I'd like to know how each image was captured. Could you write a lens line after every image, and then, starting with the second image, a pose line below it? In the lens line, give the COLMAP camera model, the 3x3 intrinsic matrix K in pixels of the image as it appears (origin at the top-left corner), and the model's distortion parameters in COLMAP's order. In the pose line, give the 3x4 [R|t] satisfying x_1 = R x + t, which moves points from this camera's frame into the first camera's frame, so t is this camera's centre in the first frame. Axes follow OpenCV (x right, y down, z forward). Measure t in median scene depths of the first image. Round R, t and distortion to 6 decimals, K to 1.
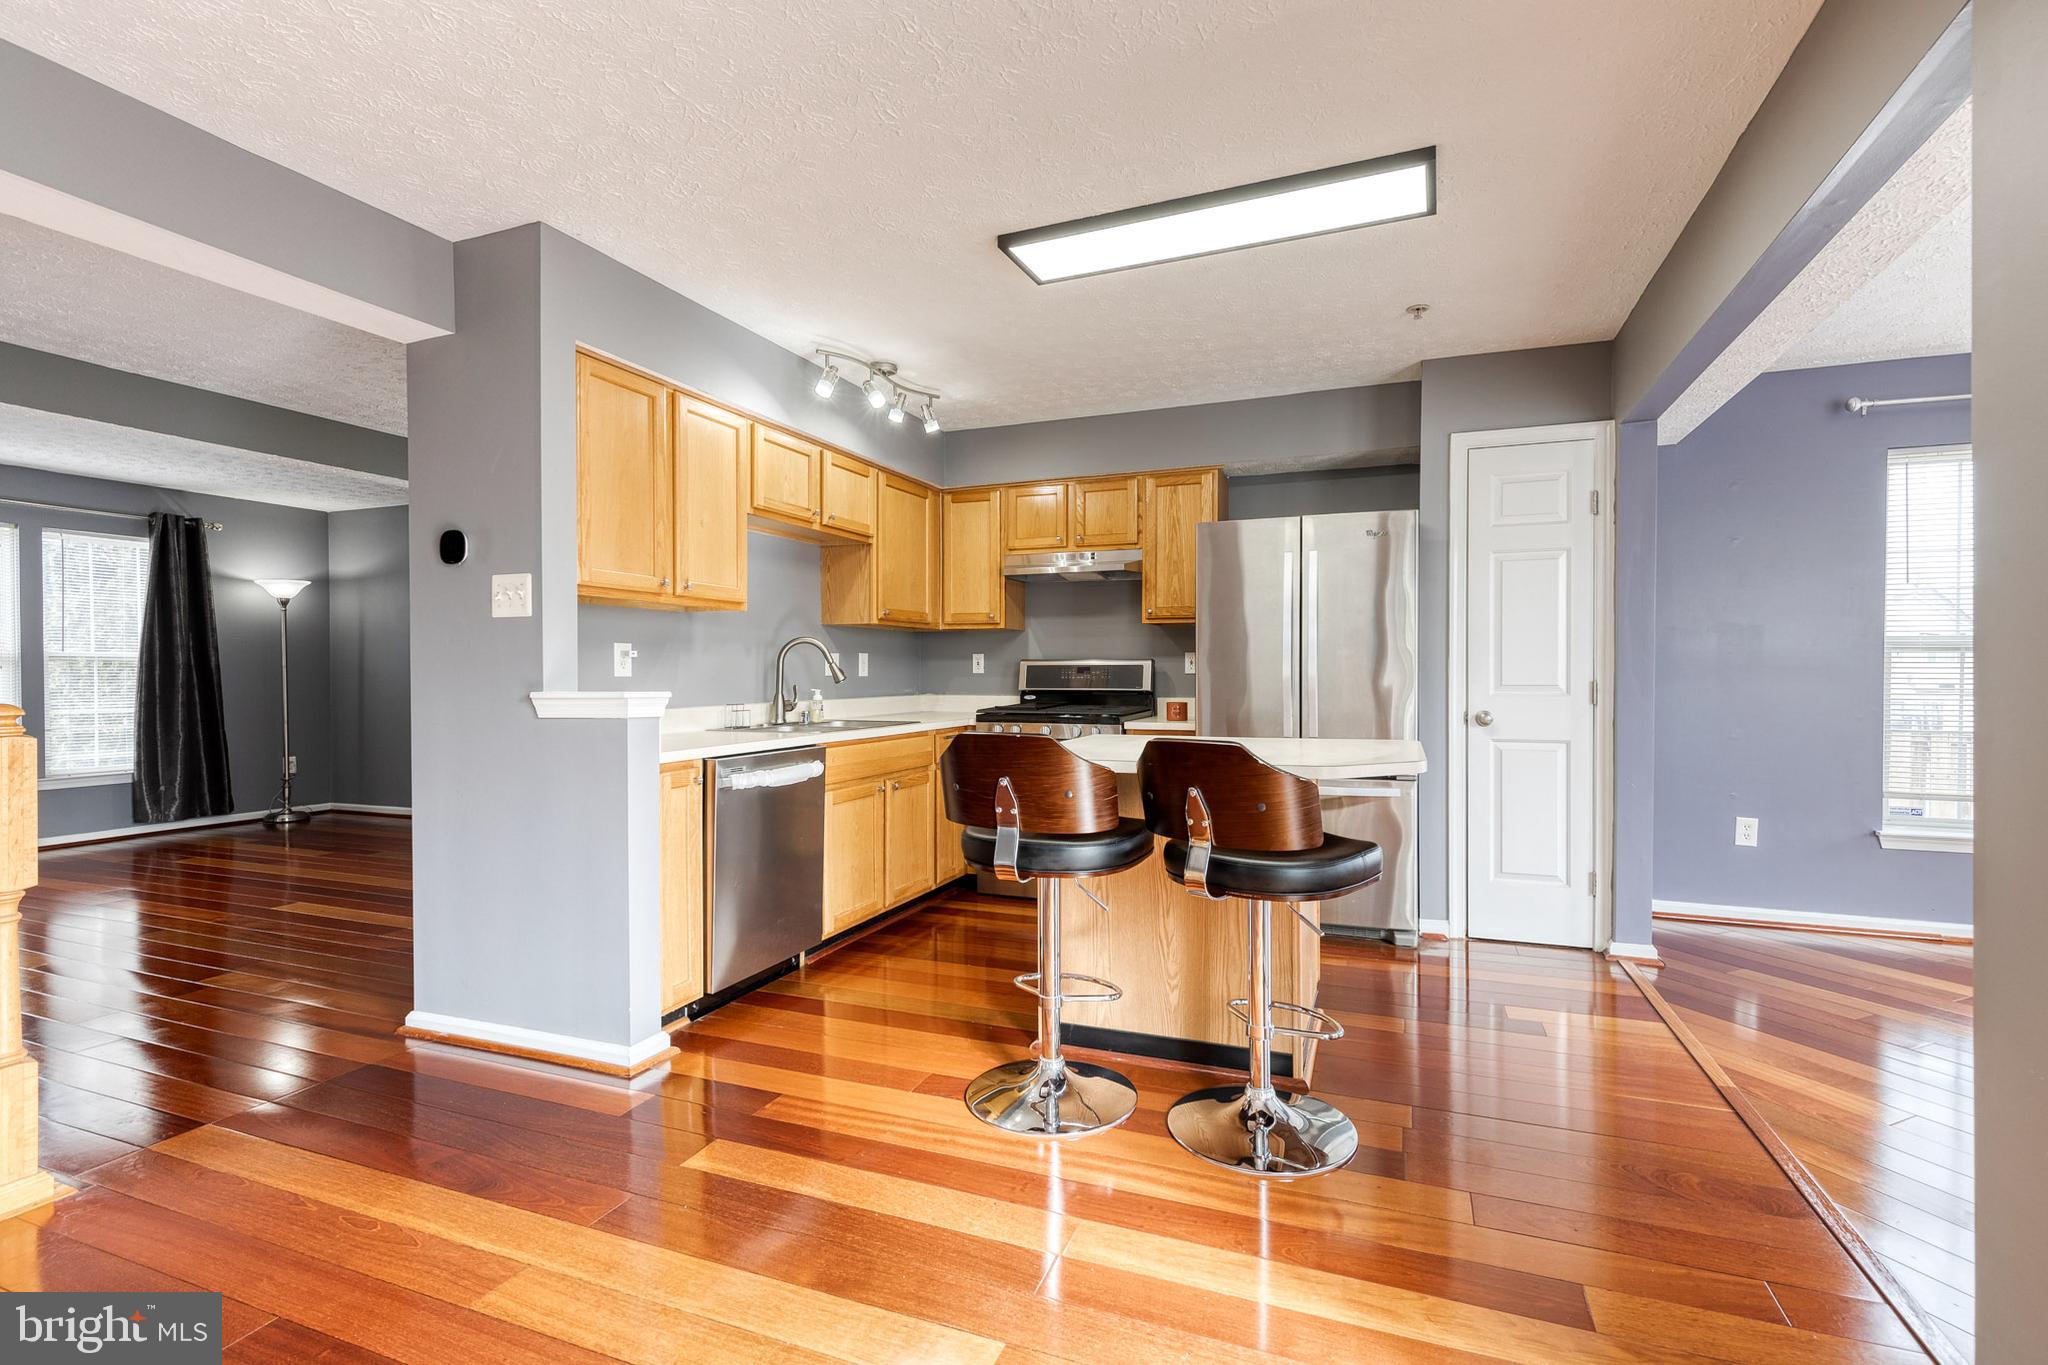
lens RADIAL K [[926.3, 0, 1021.6], [0, 926.3, 685.0], [0, 0, 1]] dist [0.004041, 0.001012]
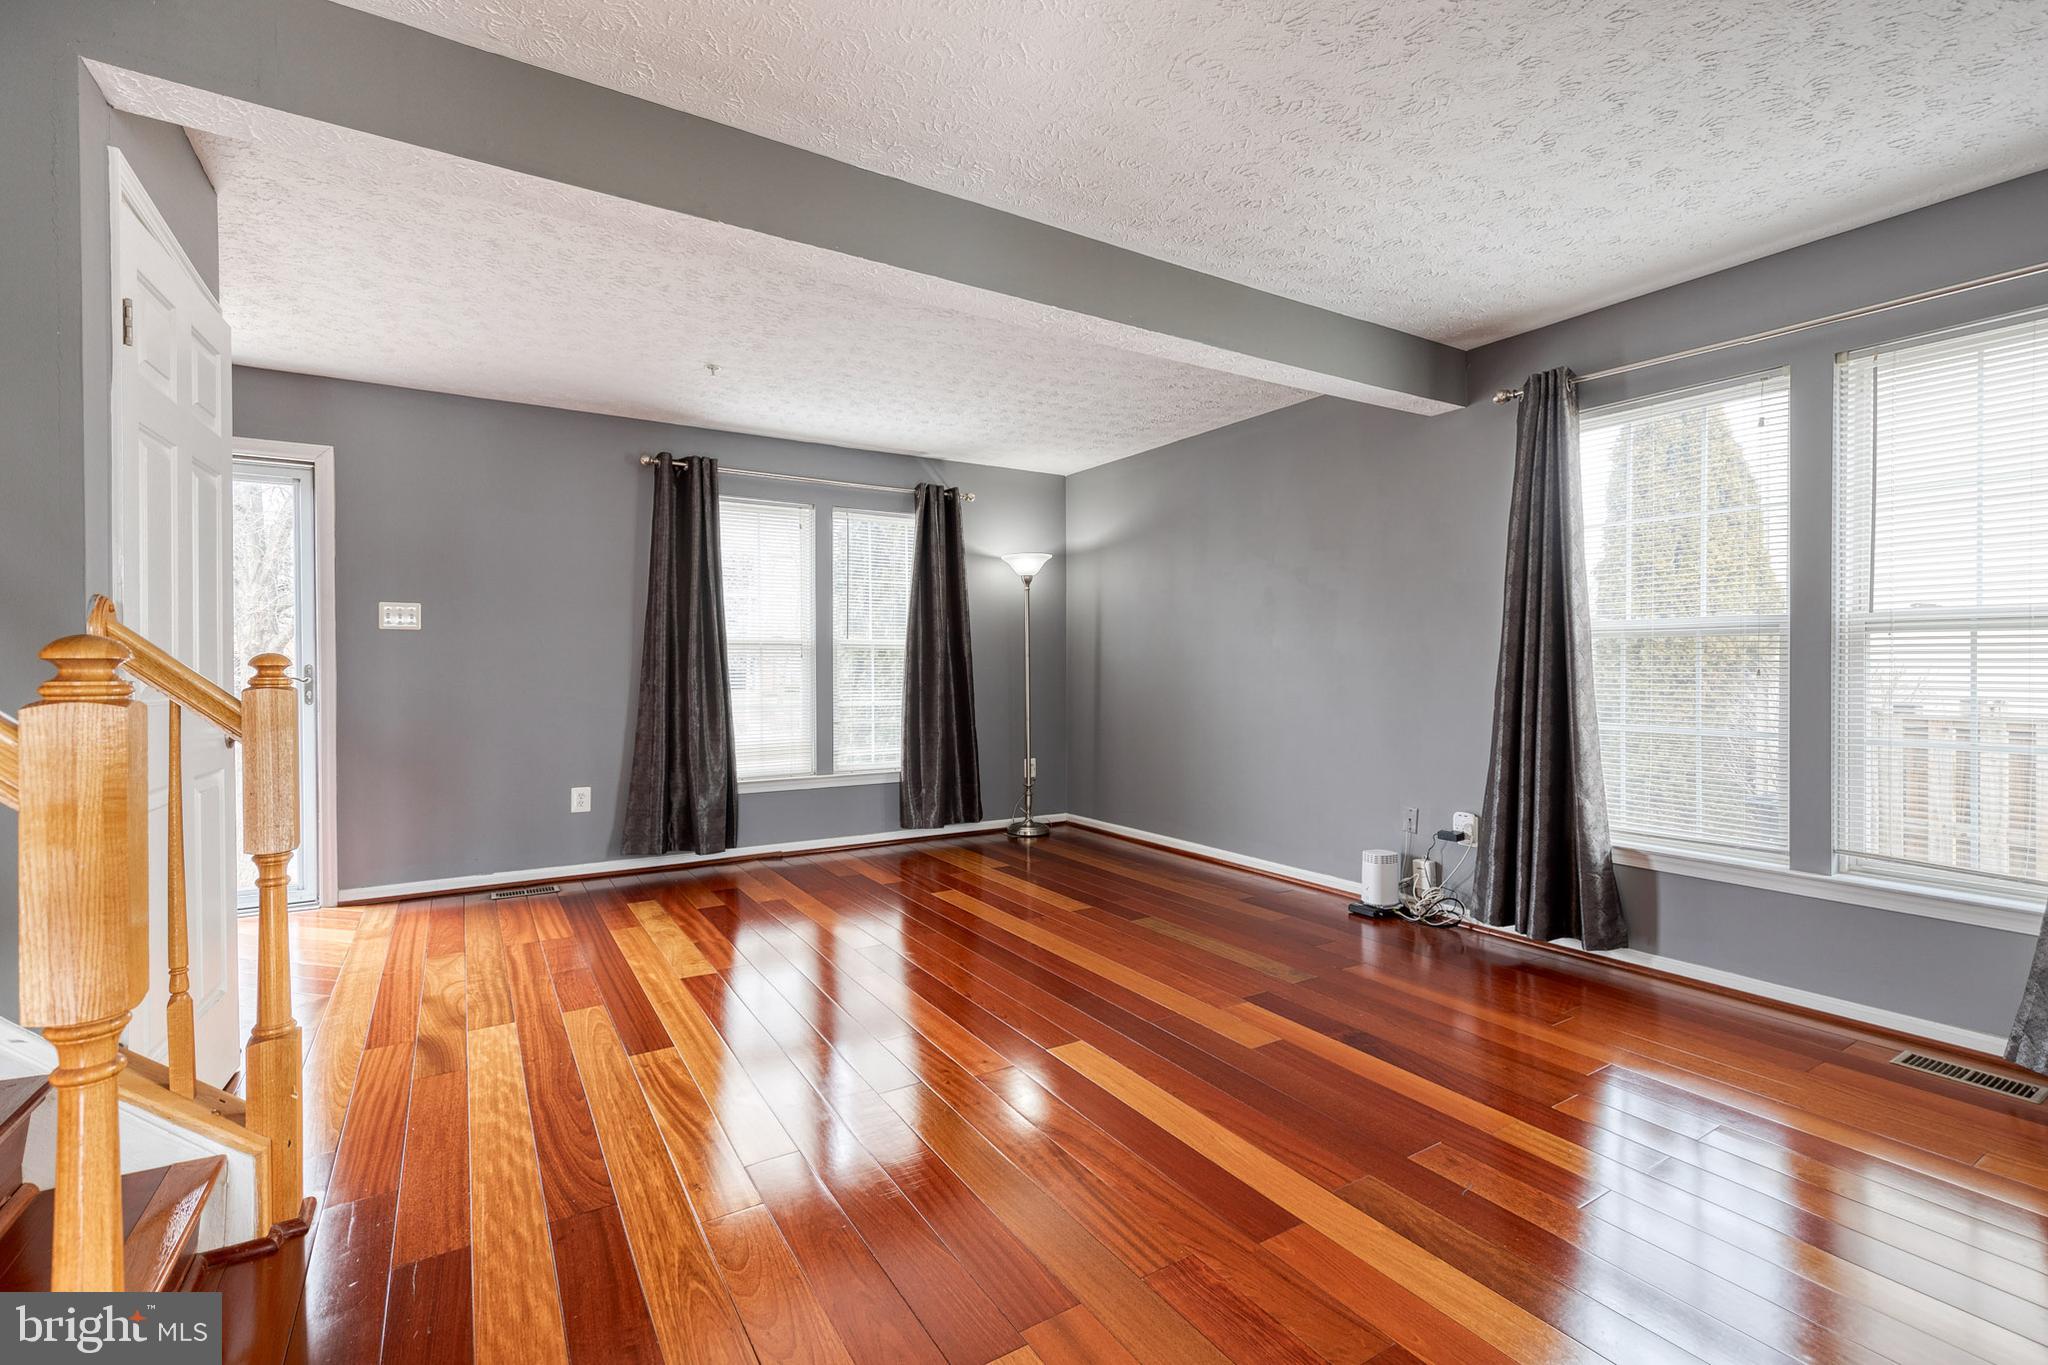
lens RADIAL K [[926.3, 0, 1026.0], [0, 926.3, 681.1], [0, 0, 1]] dist [0.004041, 0.001012]
pose [[0.812672, 0.014393, -0.582543, -0.312607], [-0.008759, 0.999884, 0.012485, -0.006766], [0.582655, -0.005044, 0.812704, 0.319529]]
